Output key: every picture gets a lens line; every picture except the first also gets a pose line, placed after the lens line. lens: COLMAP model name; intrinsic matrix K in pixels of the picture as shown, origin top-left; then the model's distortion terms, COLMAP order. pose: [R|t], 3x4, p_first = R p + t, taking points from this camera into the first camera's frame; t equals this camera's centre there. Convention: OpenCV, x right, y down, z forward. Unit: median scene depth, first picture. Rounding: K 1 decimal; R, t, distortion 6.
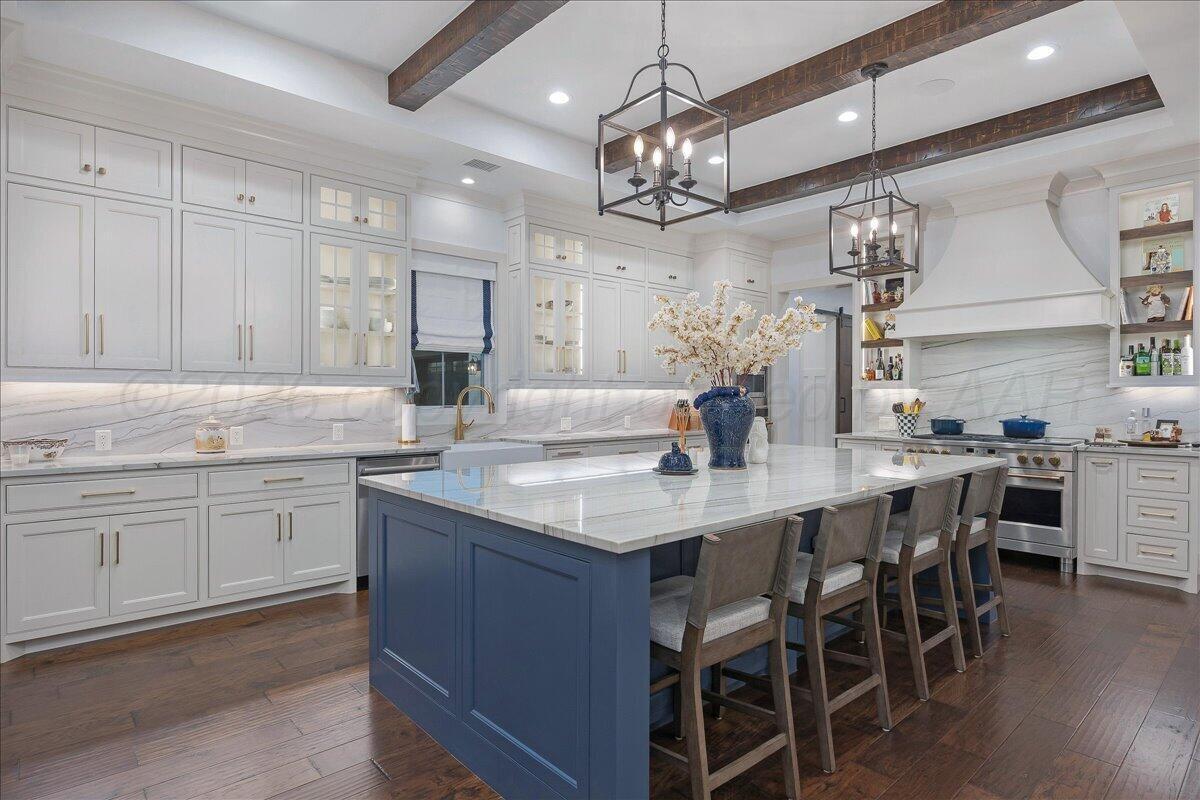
lens RADIAL K [[694.9, 0, 600.0], [0, 694.9, 400.0], [0, 0, 1]] dist [0.044874, -0.000223]
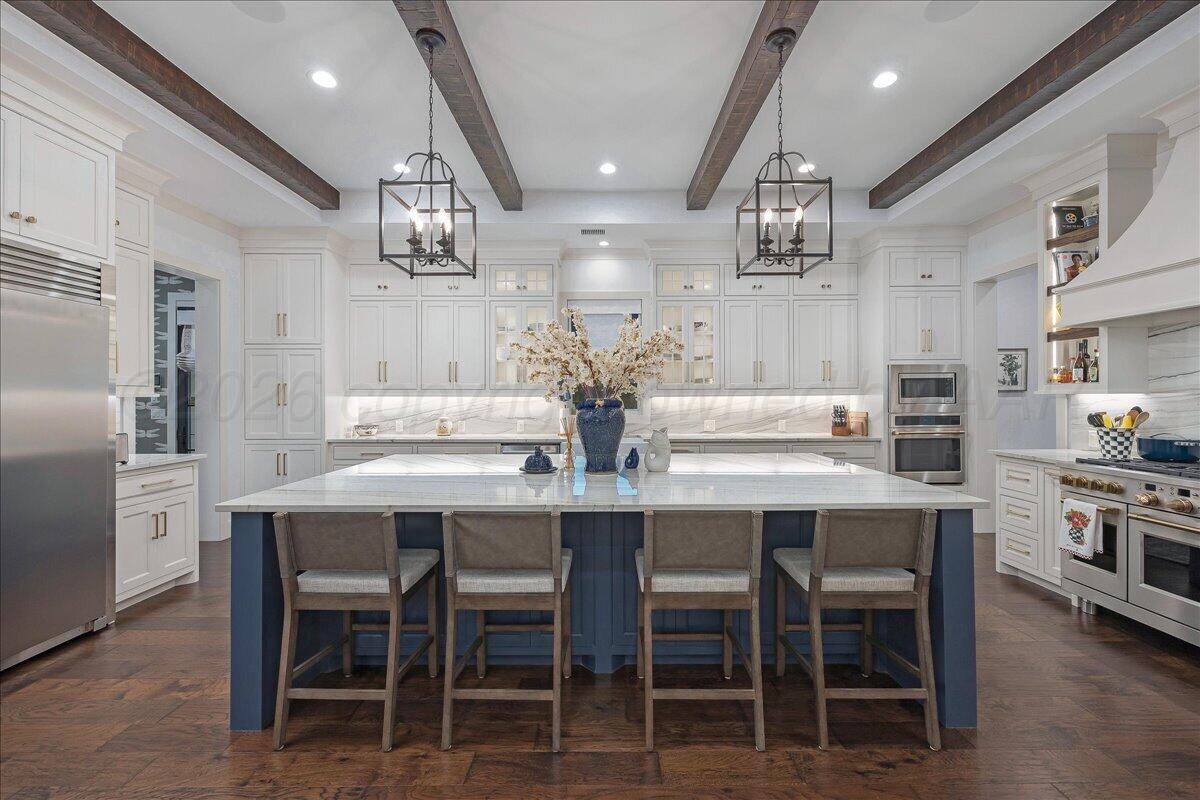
lens RADIAL K [[497.1, 0, 600.0], [0, 497.1, 400.0], [0, 0, 1]] dist [-0.000698, 0.000247]
pose [[0.720318, -0.000664, -0.693644, 0.508682], [-0.000353, 0.999999, -0.001323, -0.010575], [0.693644, 0.001198, 0.720317, 0.323088]]
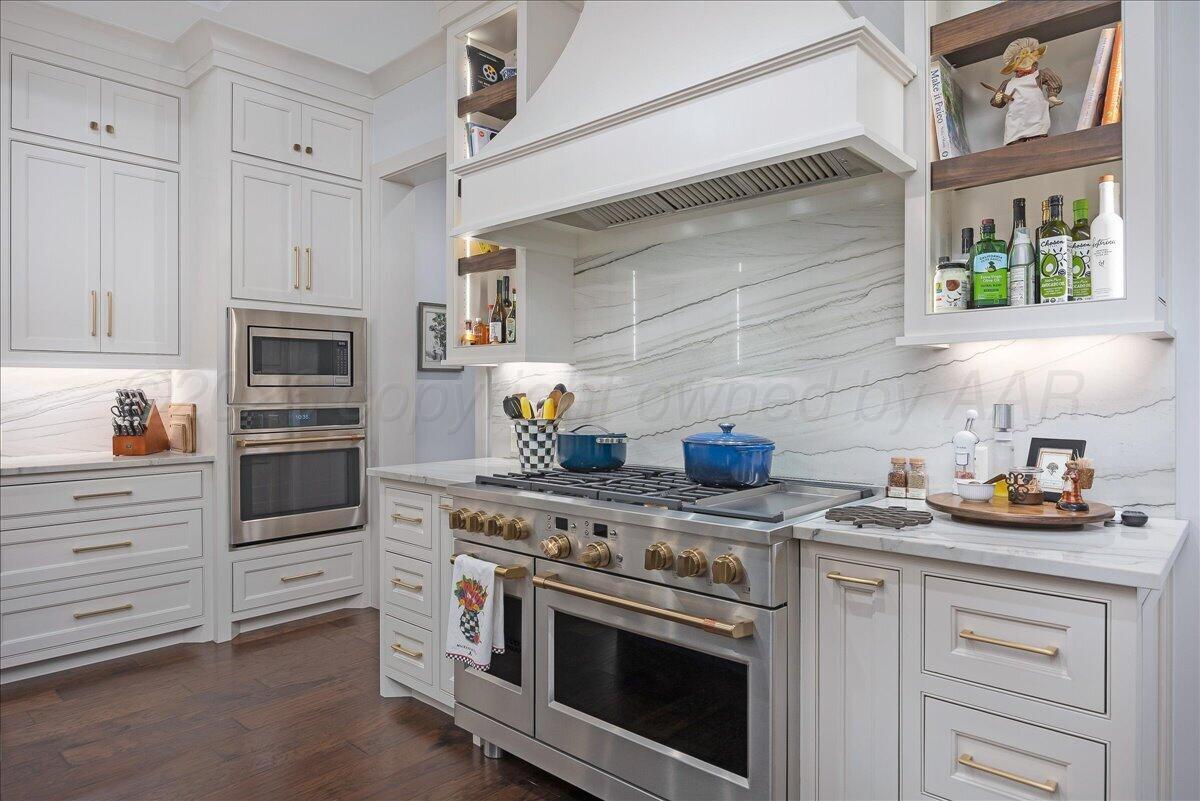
lens RADIAL K [[734.7, 0, 600.0], [0, 734.7, 400.5], [0, 0, 1]] dist [0.001295, -0.000059]
pose [[0.998077, -0.000111, 0.061987, 0.556584], [0.000035, 0.999999, 0.001218, 0.008779], [-0.061988, -0.001213, 0.998076, 0.665834]]
